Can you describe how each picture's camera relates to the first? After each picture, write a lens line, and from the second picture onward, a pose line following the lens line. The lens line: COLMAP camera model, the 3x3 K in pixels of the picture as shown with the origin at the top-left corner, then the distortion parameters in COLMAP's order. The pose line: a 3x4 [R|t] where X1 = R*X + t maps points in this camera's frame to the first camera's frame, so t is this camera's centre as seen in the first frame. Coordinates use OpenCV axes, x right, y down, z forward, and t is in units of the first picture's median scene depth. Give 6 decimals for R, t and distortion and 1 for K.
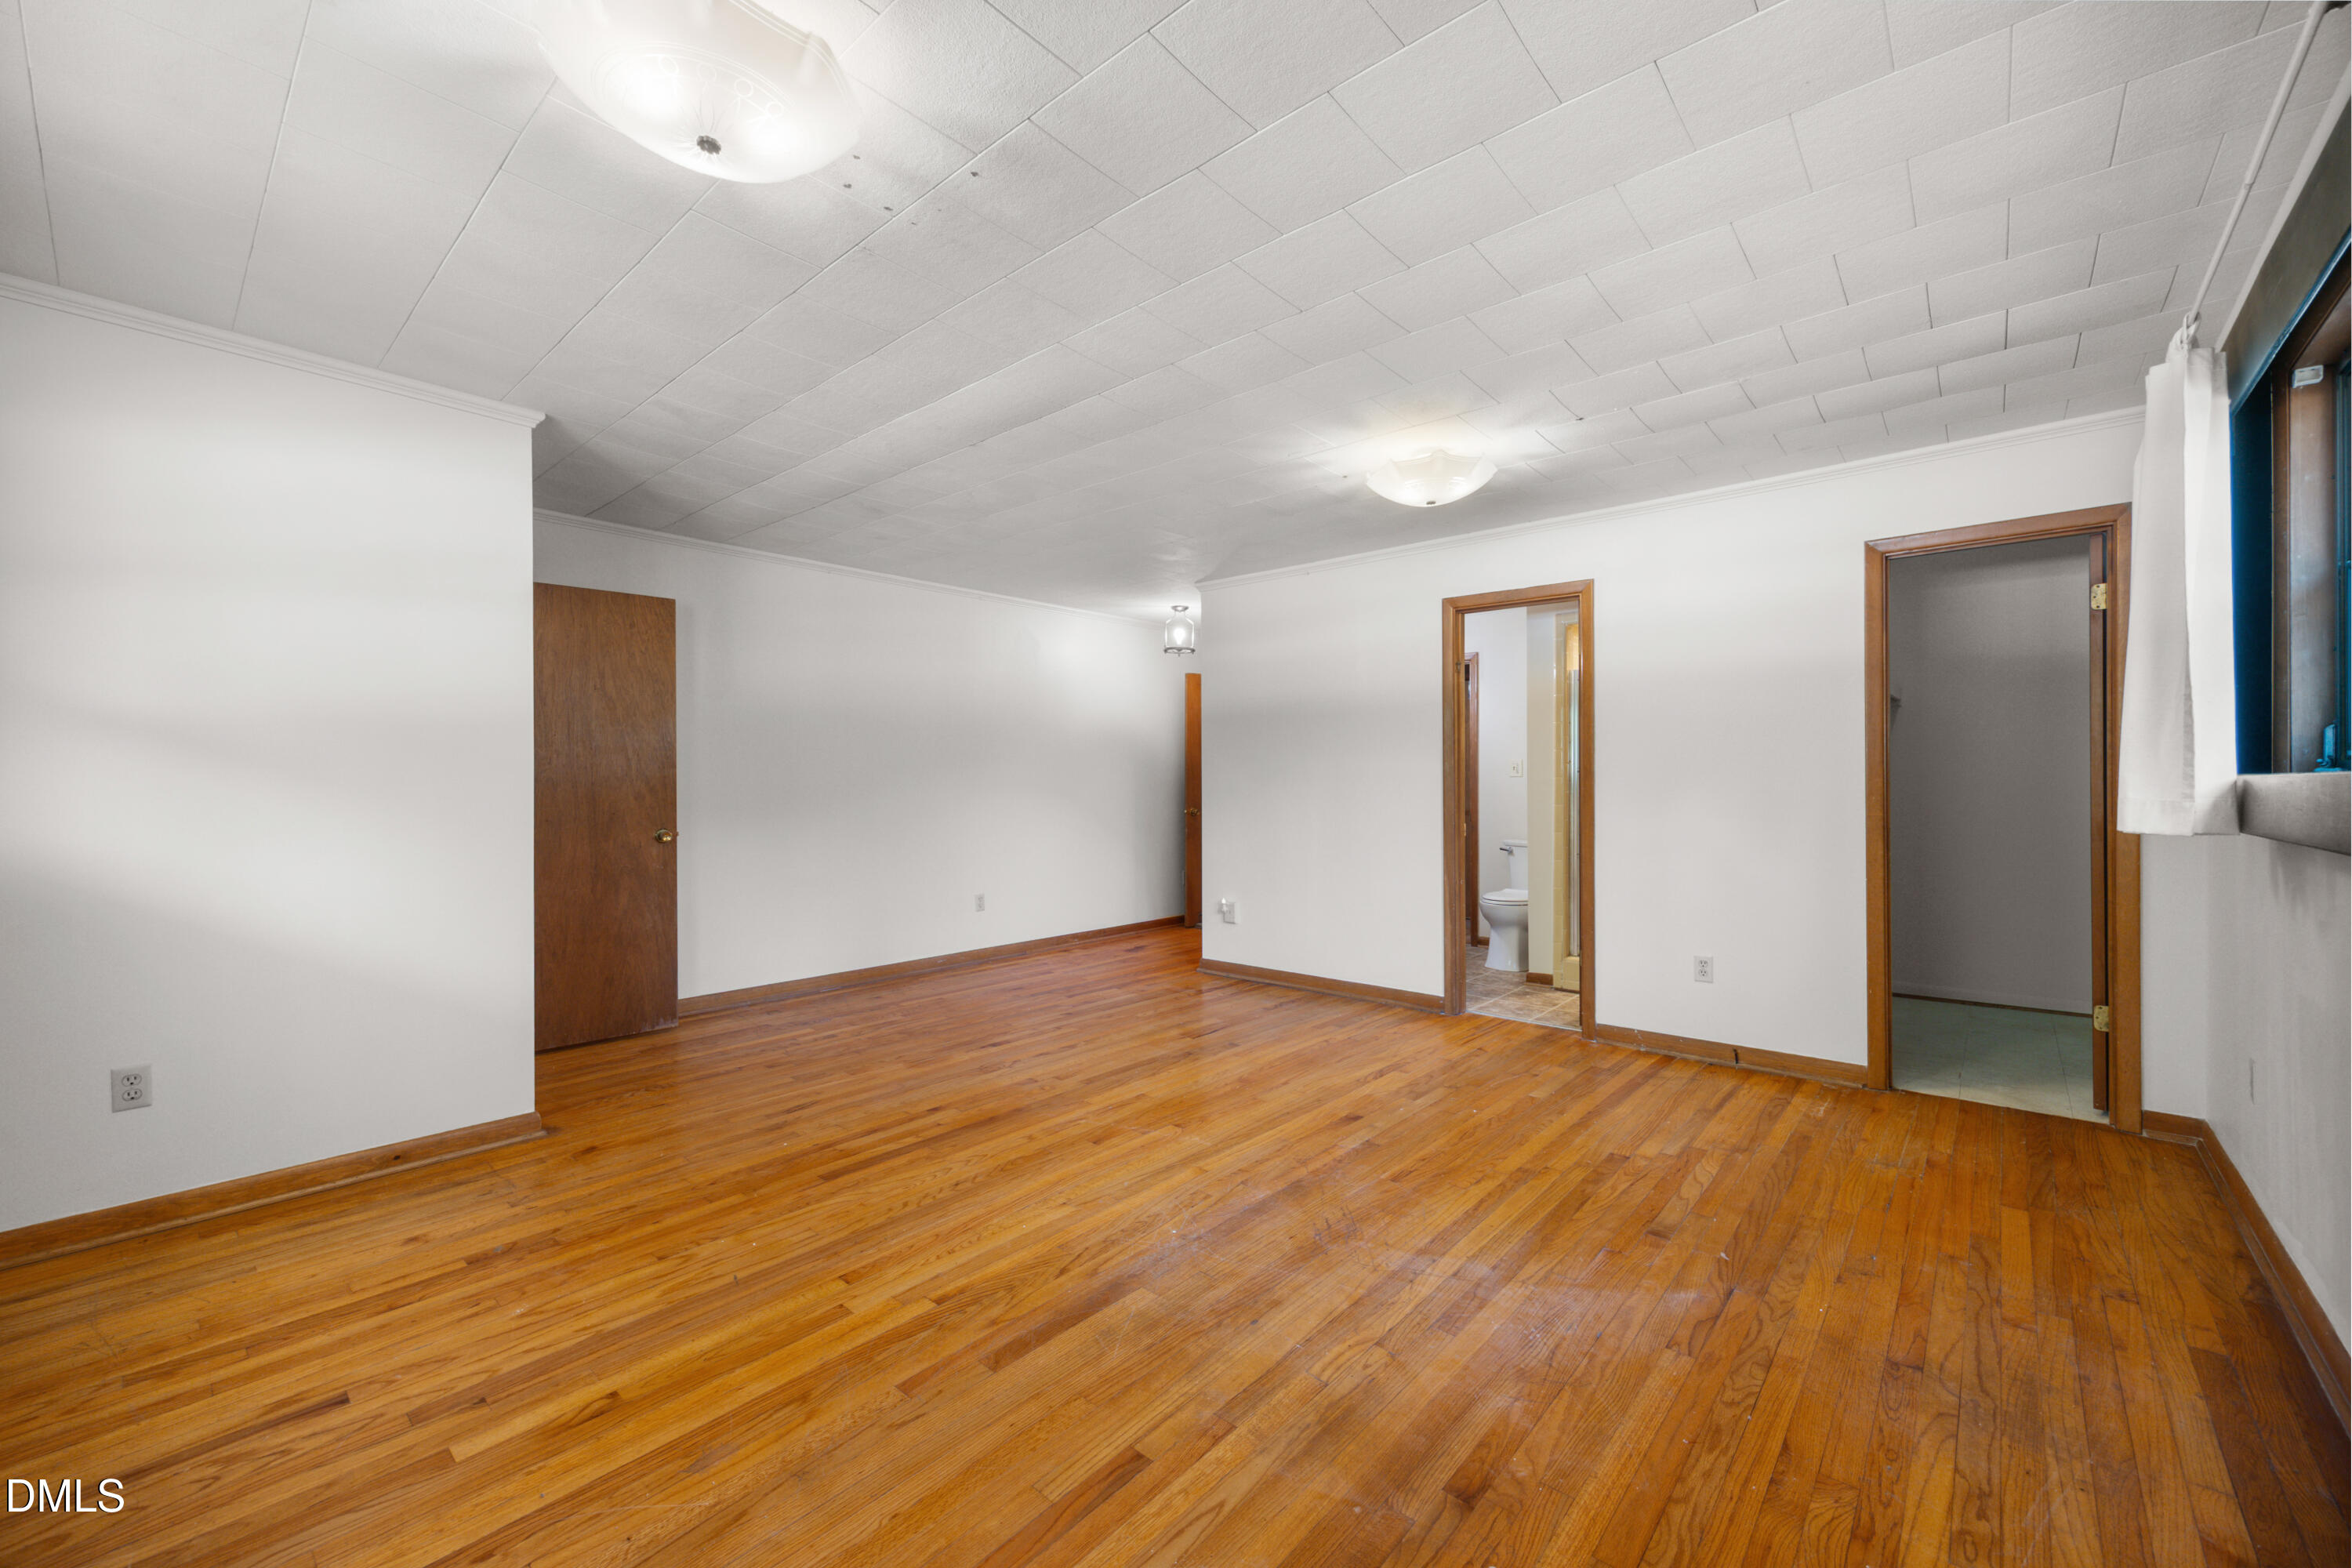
lens RADIAL K [[929.8, 0, 1171.9], [0, 929.8, 783.4], [0, 0, 1]] dist [0.005885, -0.001794]
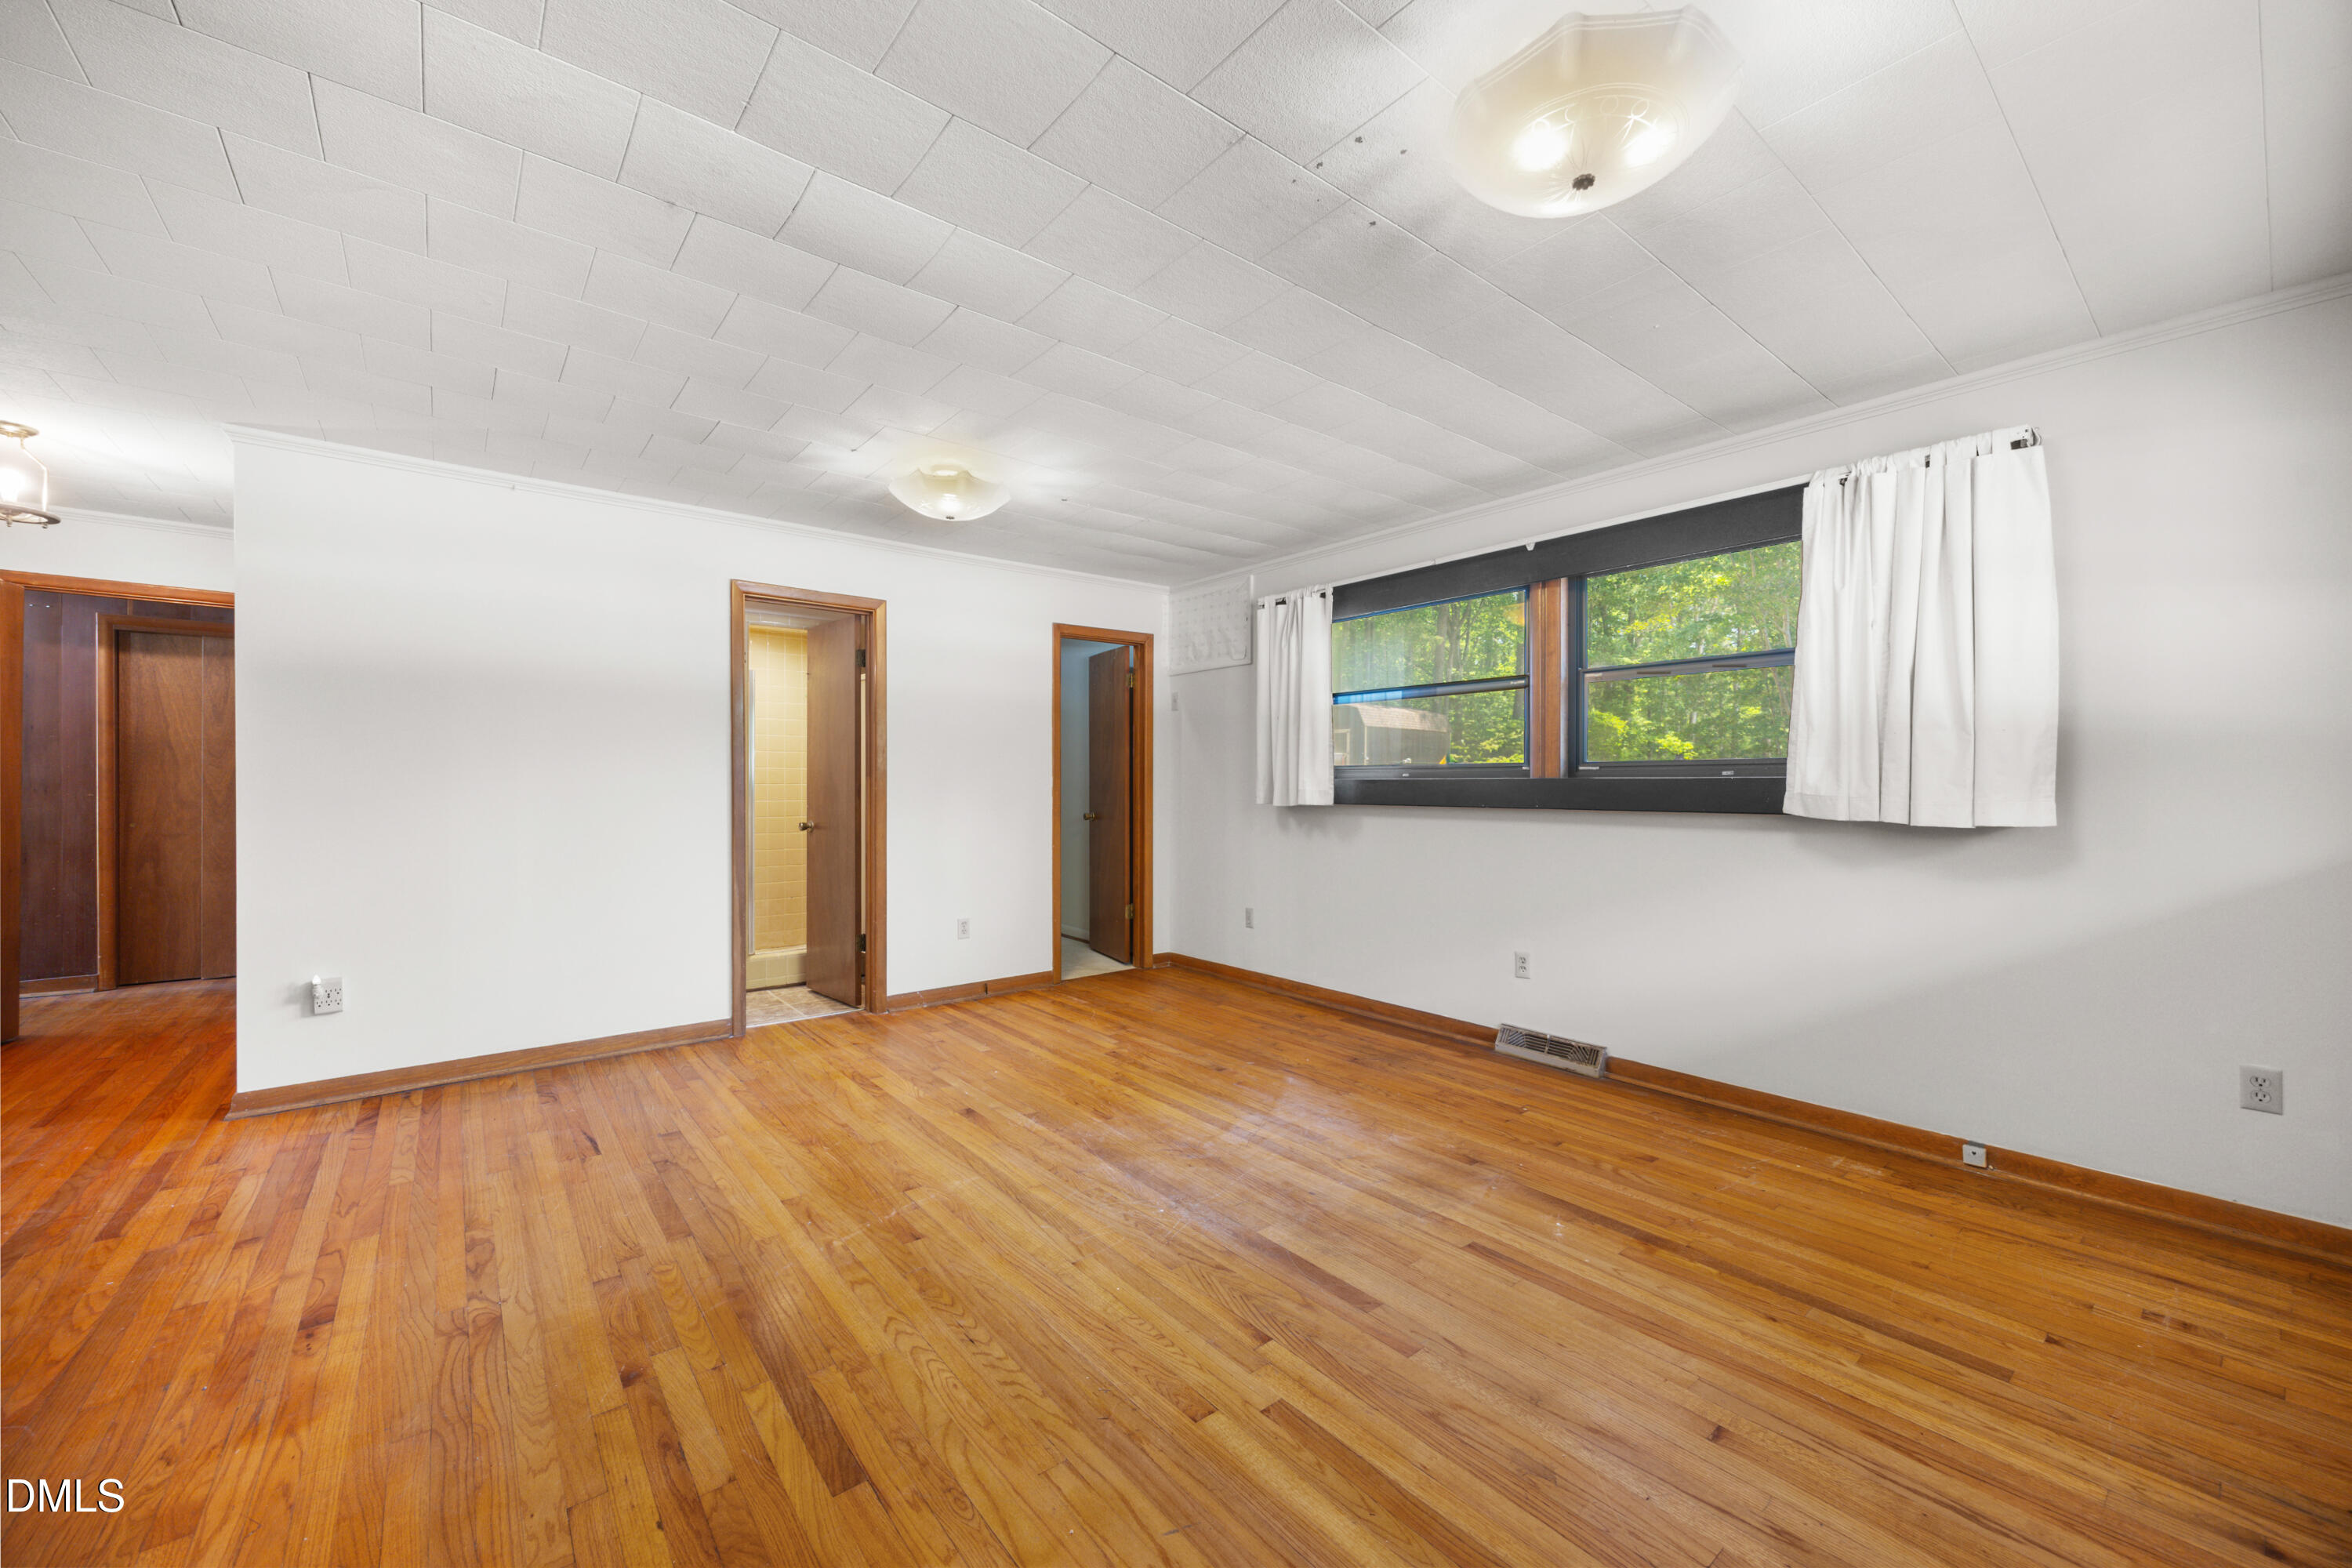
lens RADIAL K [[929.8, 0, 1177.8], [0, 929.8, 784.6], [0, 0, 1]] dist [0.005885, -0.001794]
pose [[0.154210, -0.001394, 0.988037, -0.876390], [0.001359, 0.999998, 0.001199, 0.001496], [-0.988037, 0.001158, 0.154211, 0.700073]]
